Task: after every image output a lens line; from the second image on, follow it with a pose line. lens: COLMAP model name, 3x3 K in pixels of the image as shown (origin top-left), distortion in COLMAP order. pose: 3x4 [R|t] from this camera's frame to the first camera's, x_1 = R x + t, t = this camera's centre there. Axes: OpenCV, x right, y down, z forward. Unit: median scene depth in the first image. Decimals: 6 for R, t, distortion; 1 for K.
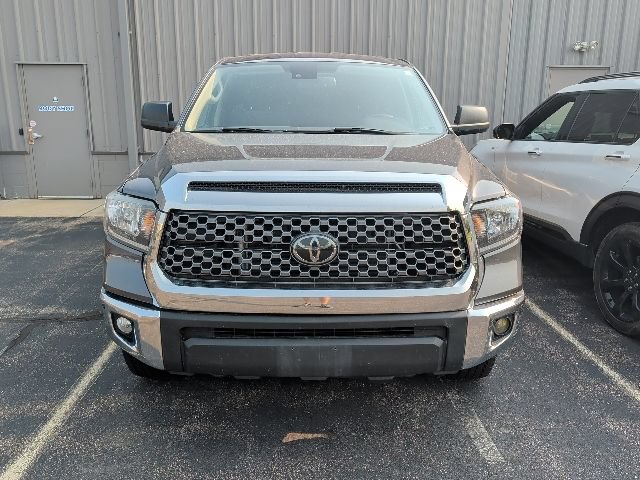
lens RADIAL K [[525.4, 0, 323.4], [0, 525.4, 237.7], [0, 0, 1]] dist [0.053656, -0.070046]
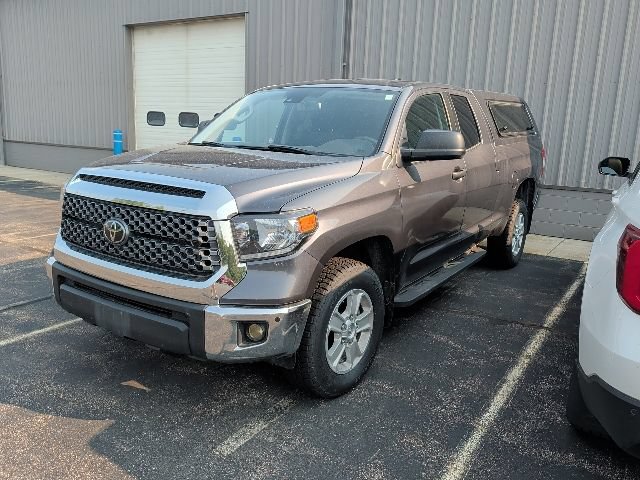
lens RADIAL K [[525.4, 0, 323.4], [0, 525.4, 237.7], [0, 0, 1]] dist [0.053656, -0.070046]
pose [[0.823305, 0.137290, -0.550746, 1.075543], [-0.163161, 0.986597, 0.002031, -0.047141], [0.543643, 0.088188, 0.834671, 0.185927]]
